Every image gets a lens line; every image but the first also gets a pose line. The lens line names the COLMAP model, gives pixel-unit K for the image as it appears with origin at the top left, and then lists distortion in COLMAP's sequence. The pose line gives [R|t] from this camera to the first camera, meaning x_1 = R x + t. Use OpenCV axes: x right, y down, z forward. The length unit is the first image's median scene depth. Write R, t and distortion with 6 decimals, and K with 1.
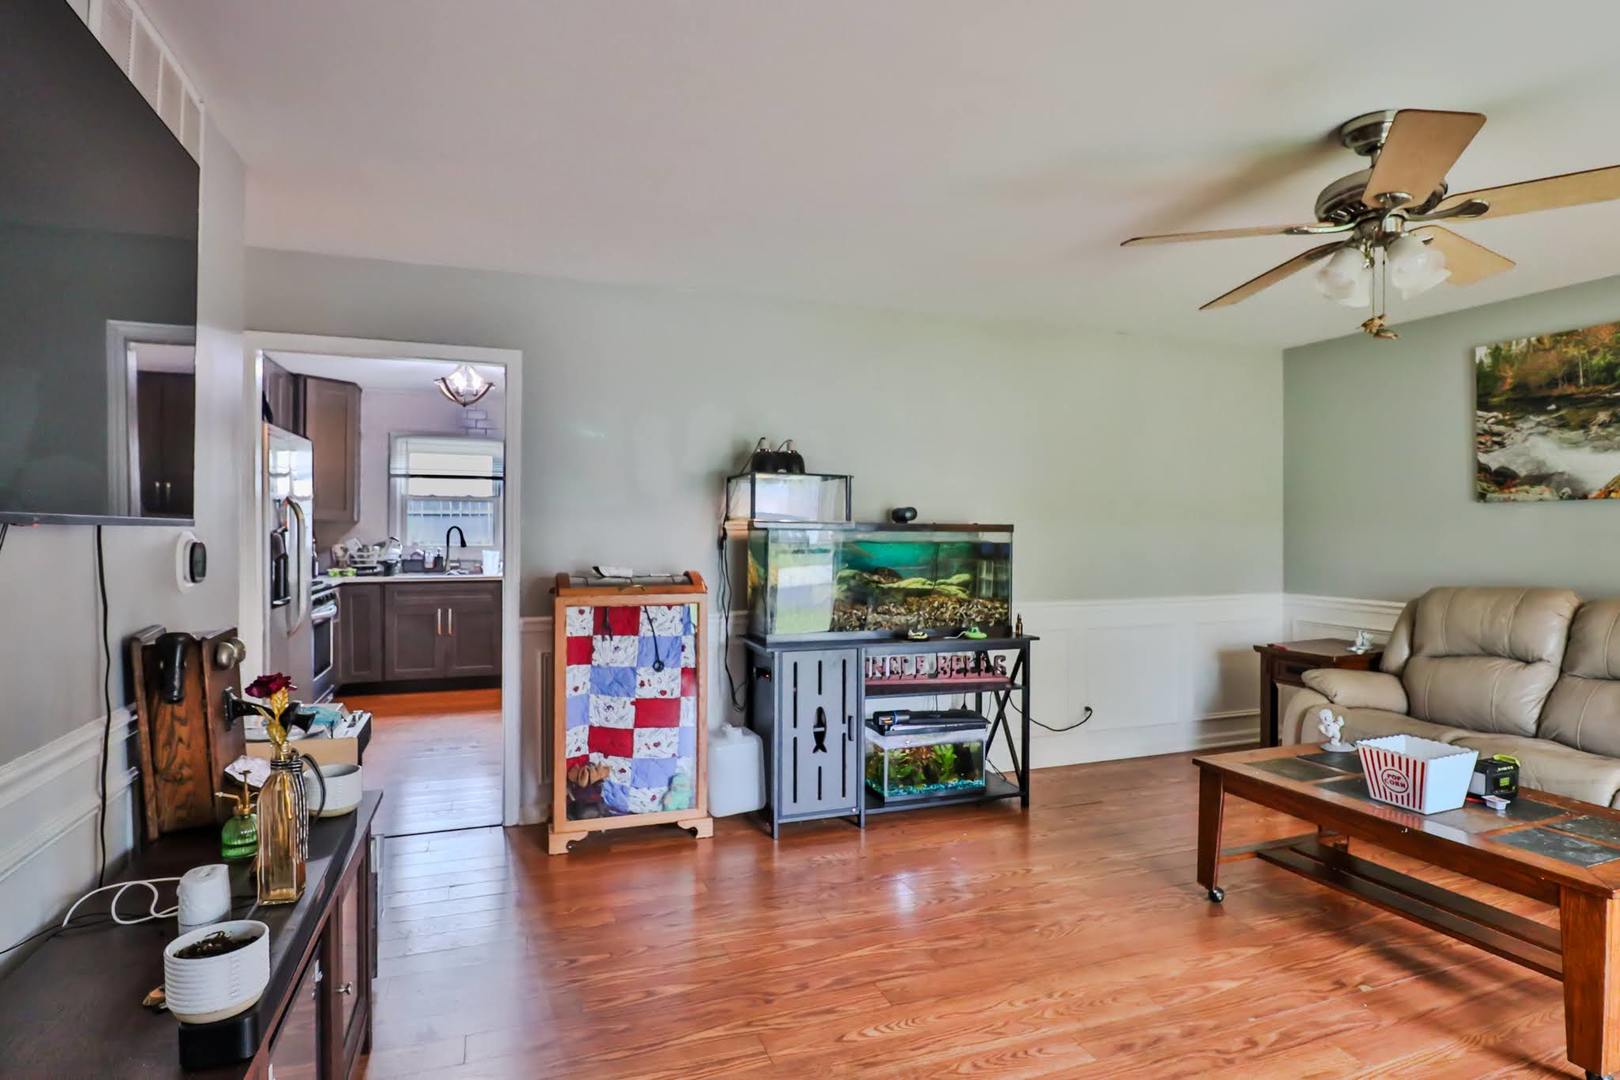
lens RADIAL K [[859.7, 0, 823.9], [0, 859.7, 534.8], [0, 0, 1]] dist [-0.002497, -0.012461]
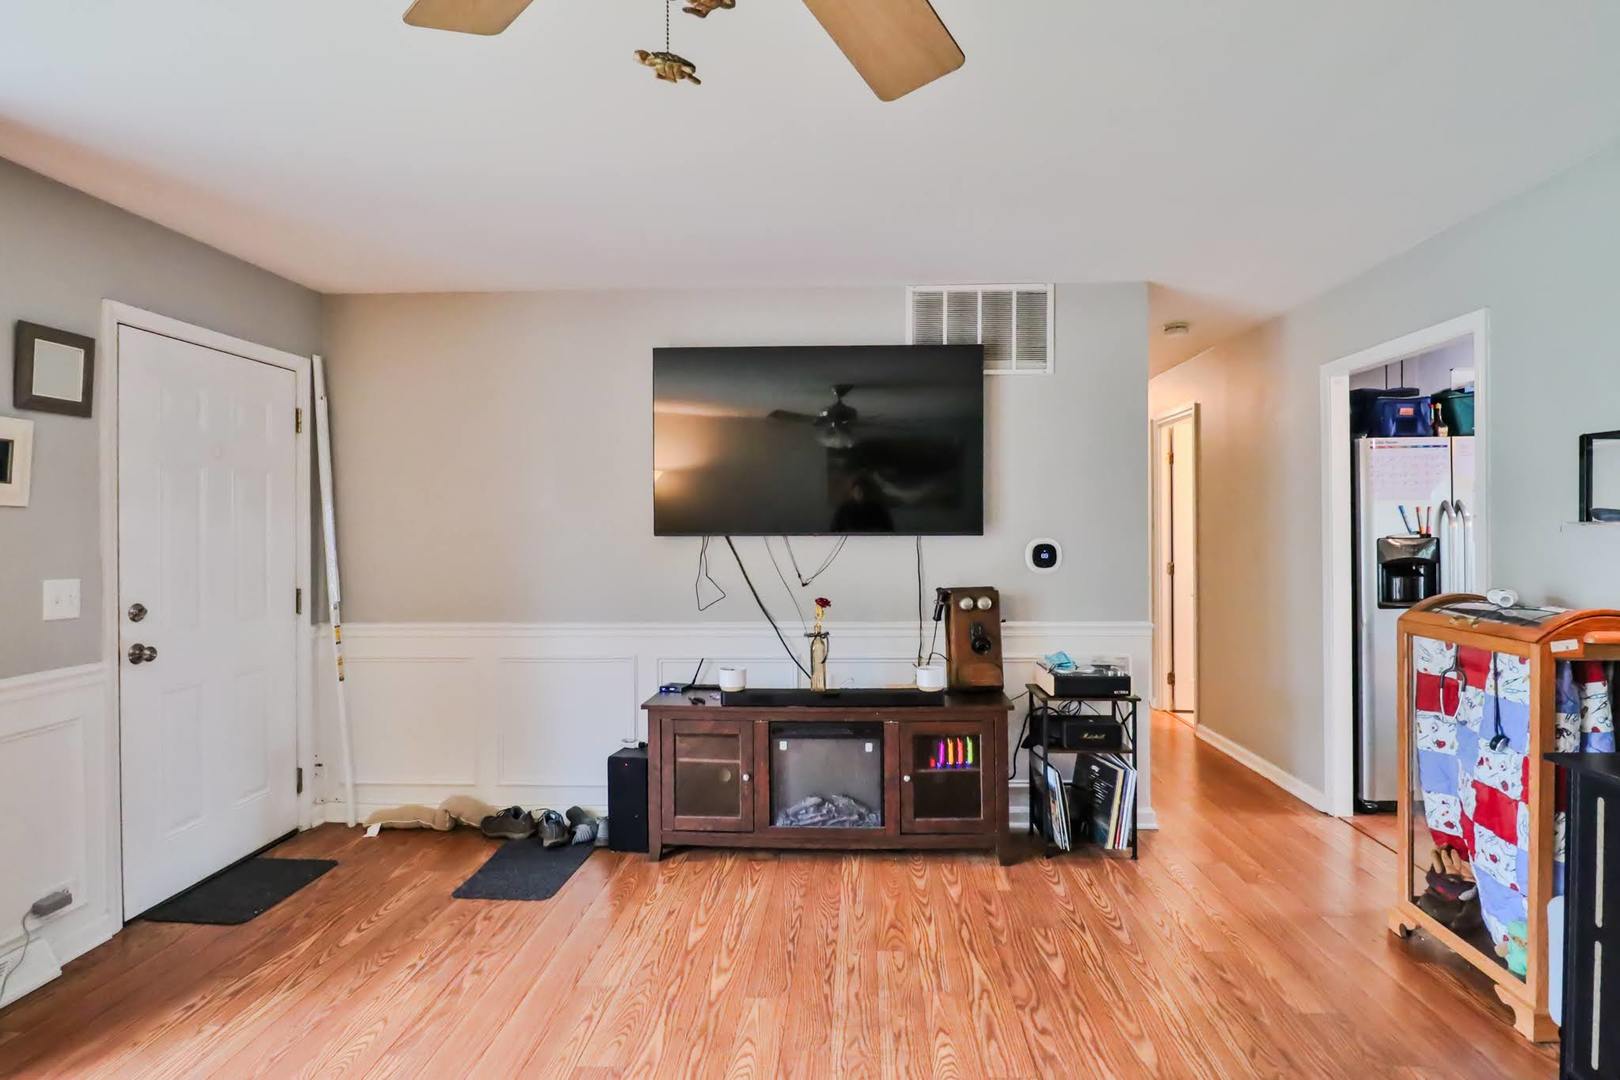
lens RADIAL K [[859.7, 0, 823.9], [0, 859.7, 534.8], [0, 0, 1]] dist [-0.002497, -0.012461]
pose [[-0.397586, 0.008397, -0.917527, 0.575221], [-0.005960, 0.999913, 0.011733, -0.013166], [0.917546, 0.010133, -0.397501, 0.717456]]
